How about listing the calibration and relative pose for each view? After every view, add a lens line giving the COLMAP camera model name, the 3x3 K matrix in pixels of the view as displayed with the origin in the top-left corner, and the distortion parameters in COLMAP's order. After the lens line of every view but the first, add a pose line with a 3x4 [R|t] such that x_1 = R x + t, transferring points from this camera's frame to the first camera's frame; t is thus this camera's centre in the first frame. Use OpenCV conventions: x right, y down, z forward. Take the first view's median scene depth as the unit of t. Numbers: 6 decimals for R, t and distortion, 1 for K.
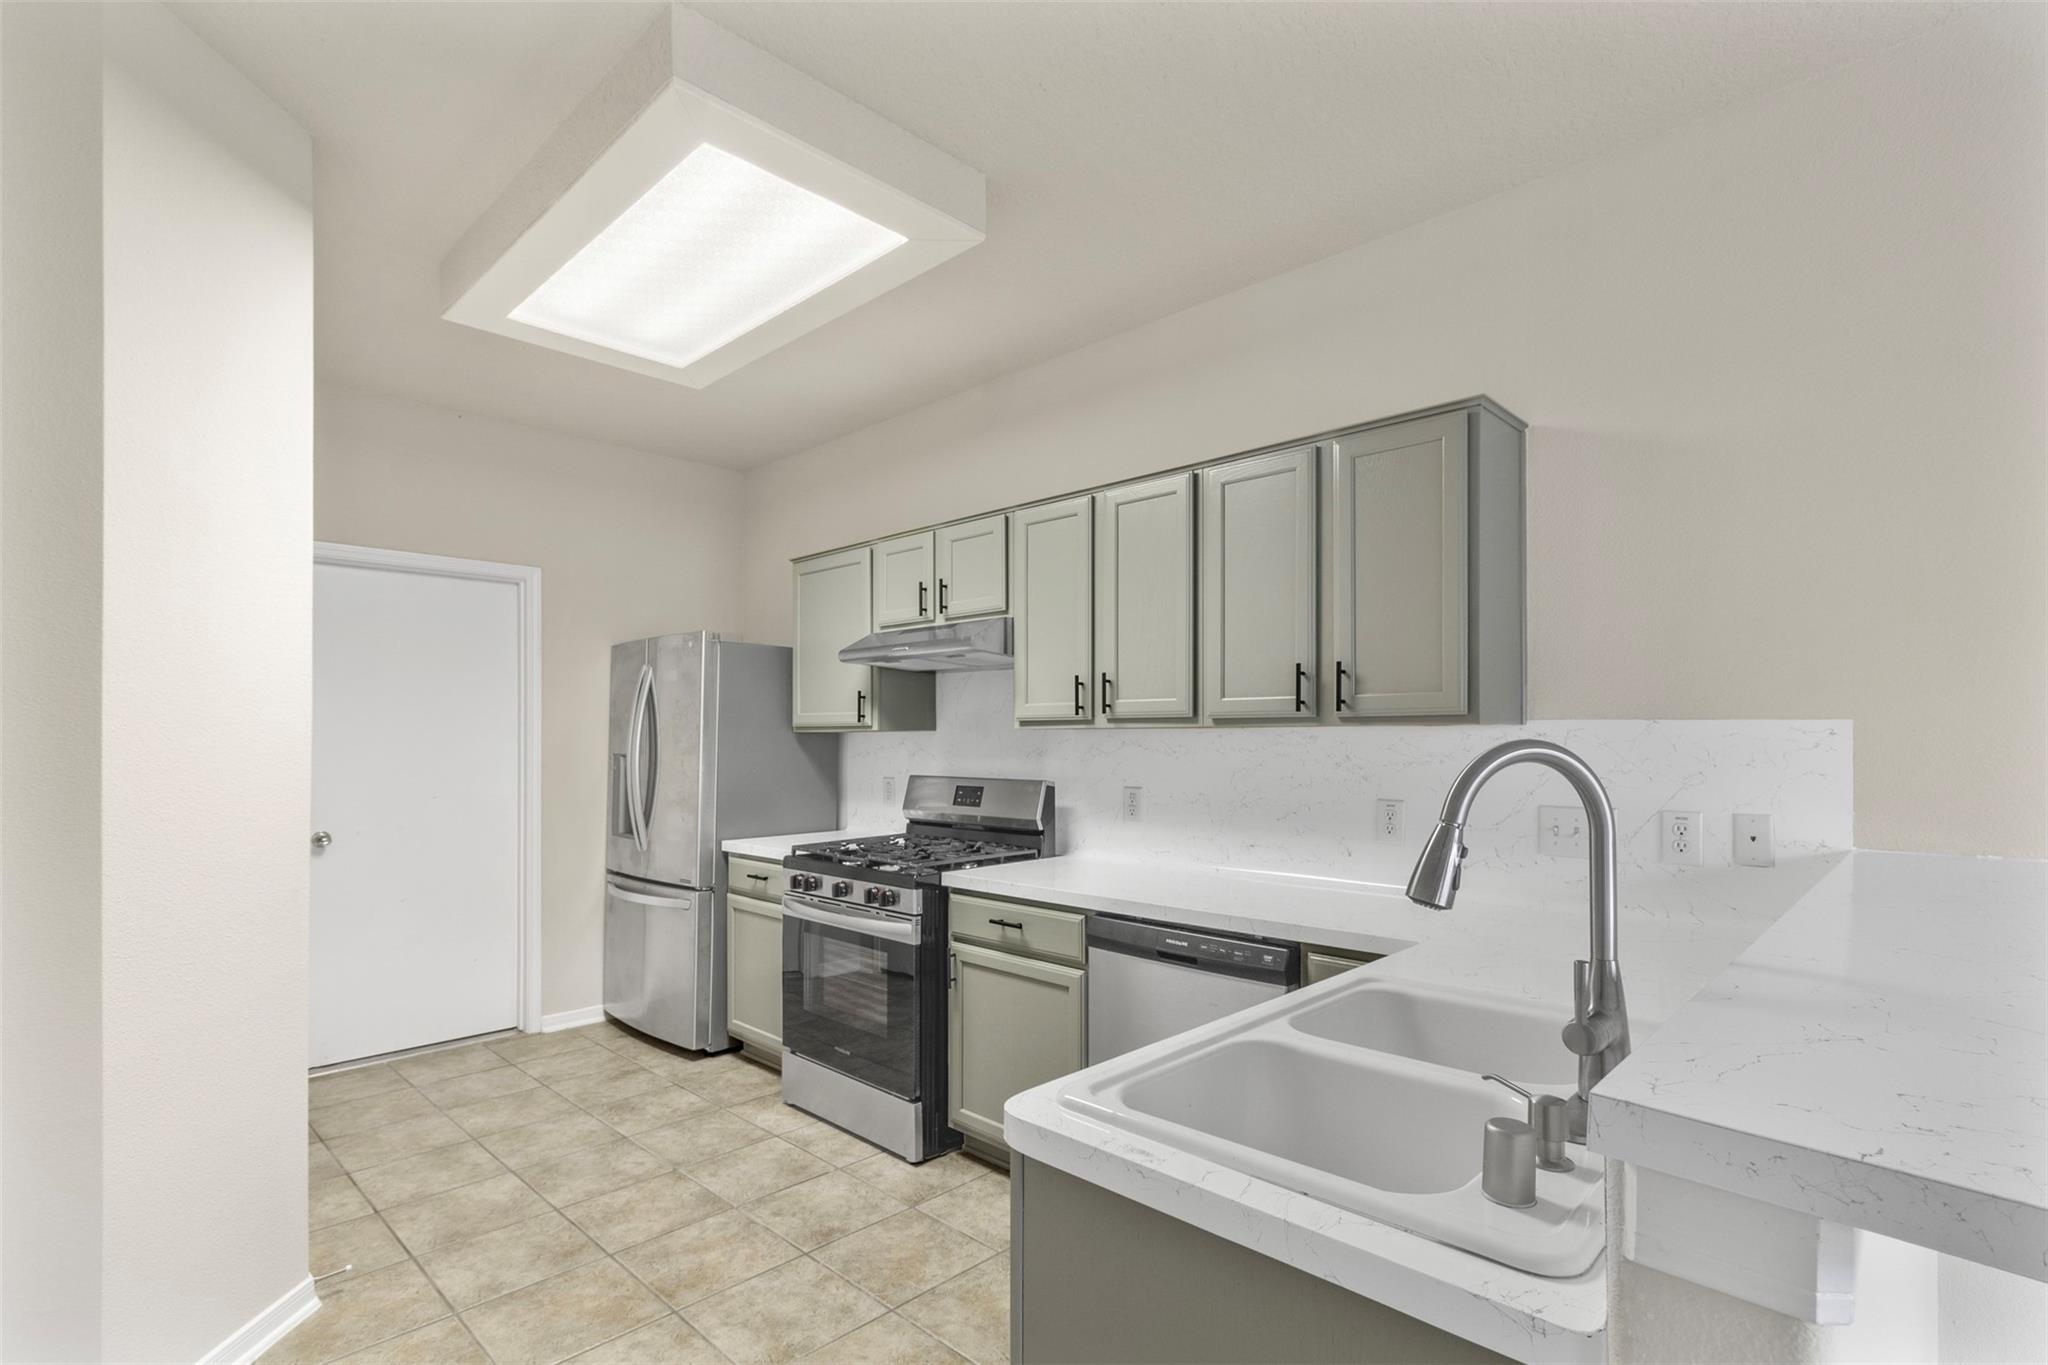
lens RADIAL K [[980.0, 0, 1013.0], [0, 980.0, 727.5], [0, 0, 1]] dist [0.005952, 0.000709]
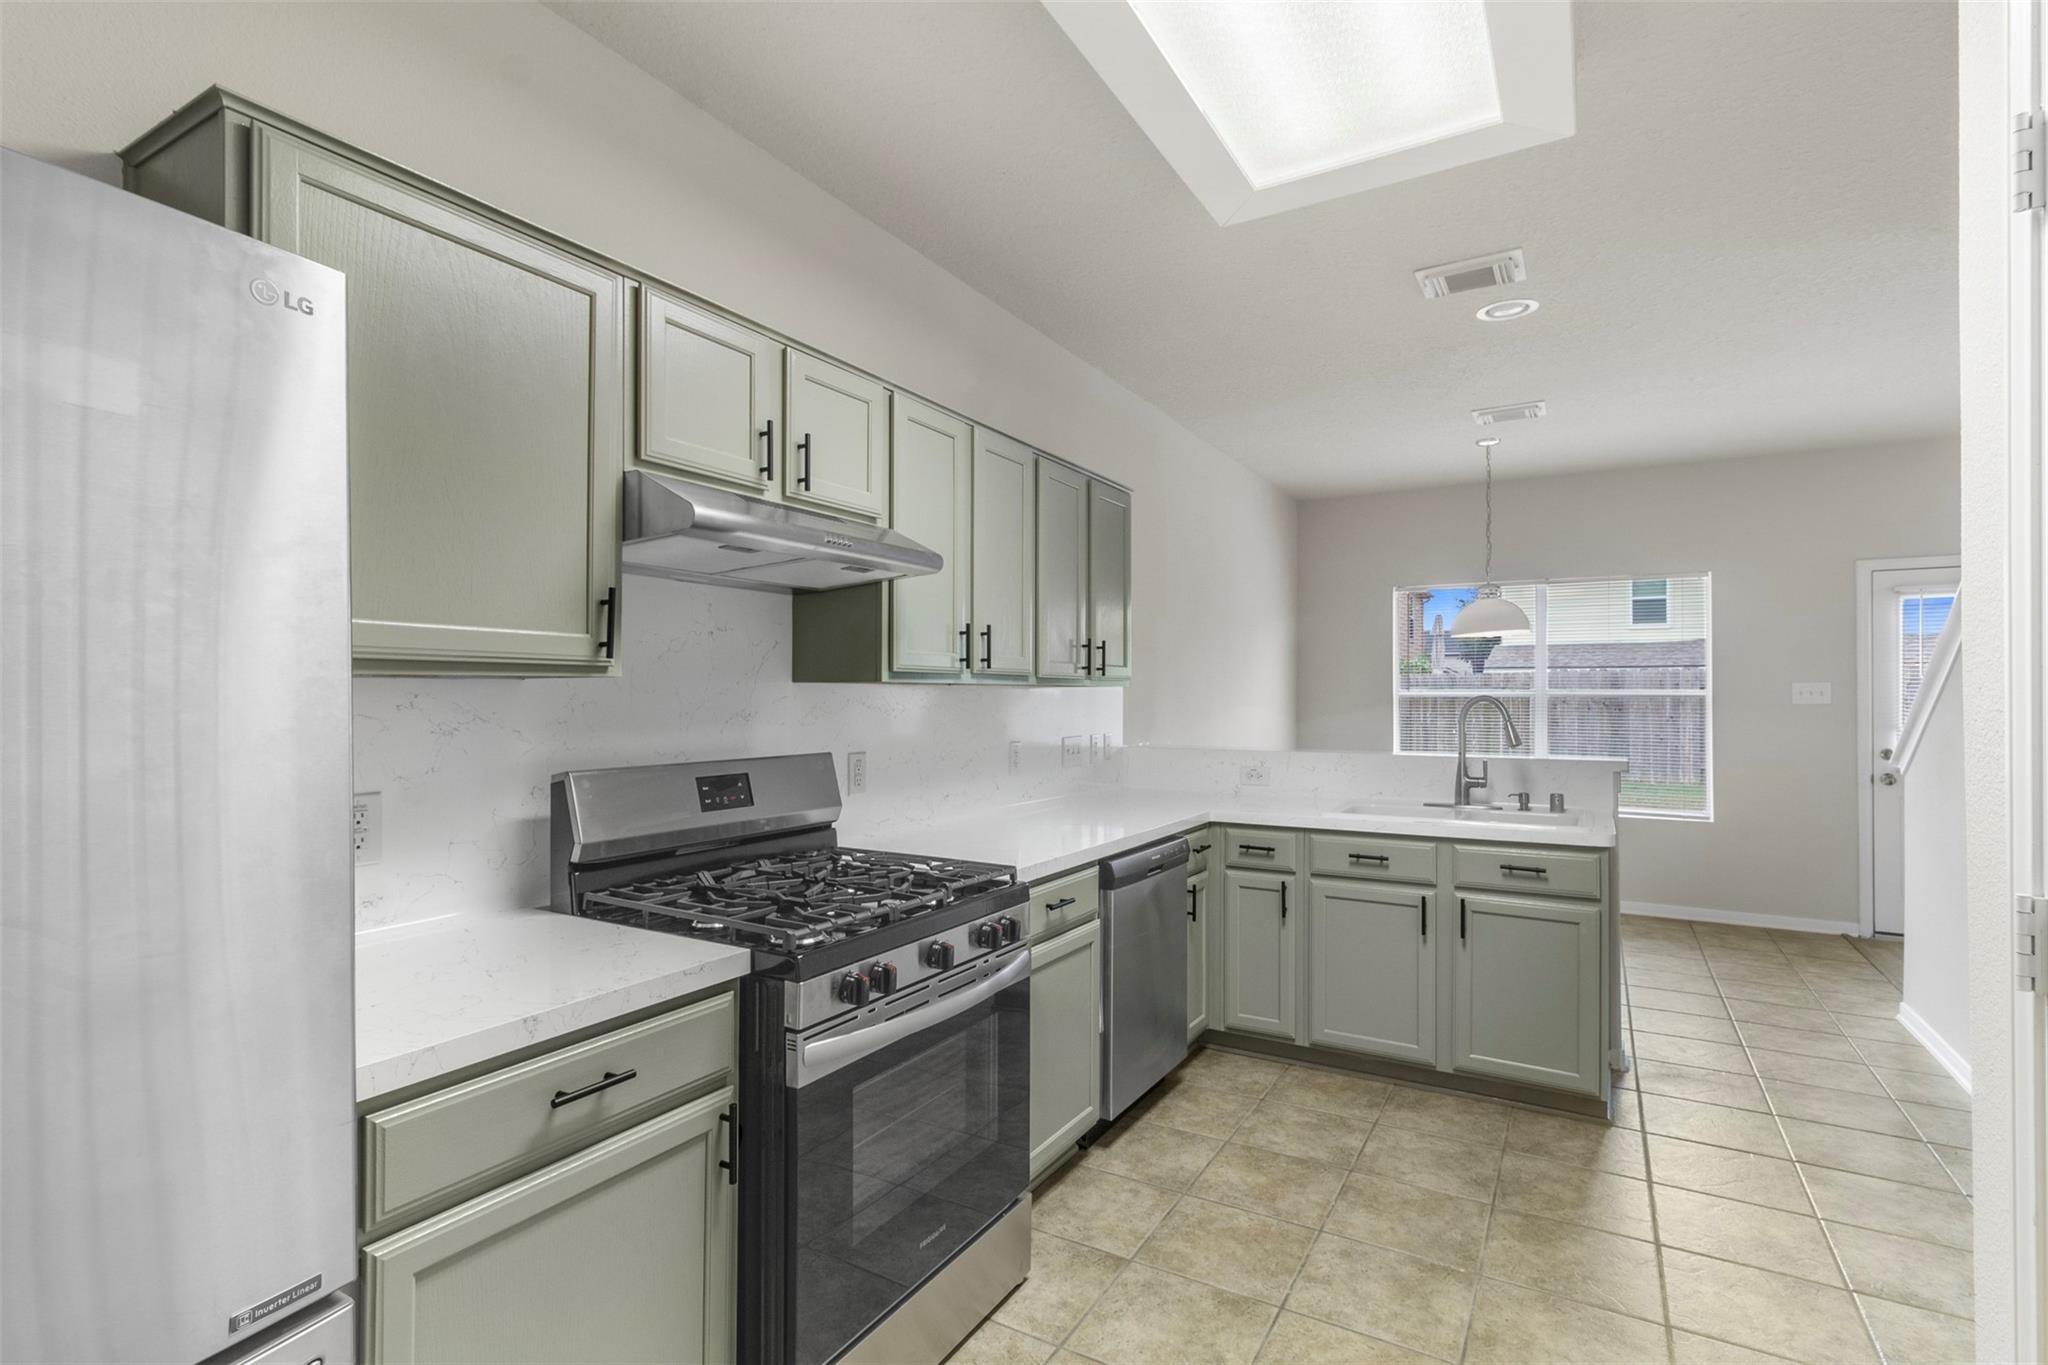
lens RADIAL K [[980.0, 0, 1014.3], [0, 980.0, 691.1], [0, 0, 1]] dist [0.005952, 0.000709]
pose [[-0.239034, 0.005791, 0.970994, -0.922883], [-0.008160, 0.999935, -0.007973, 0.016900], [-0.970977, -0.009829, -0.238971, 1.351261]]
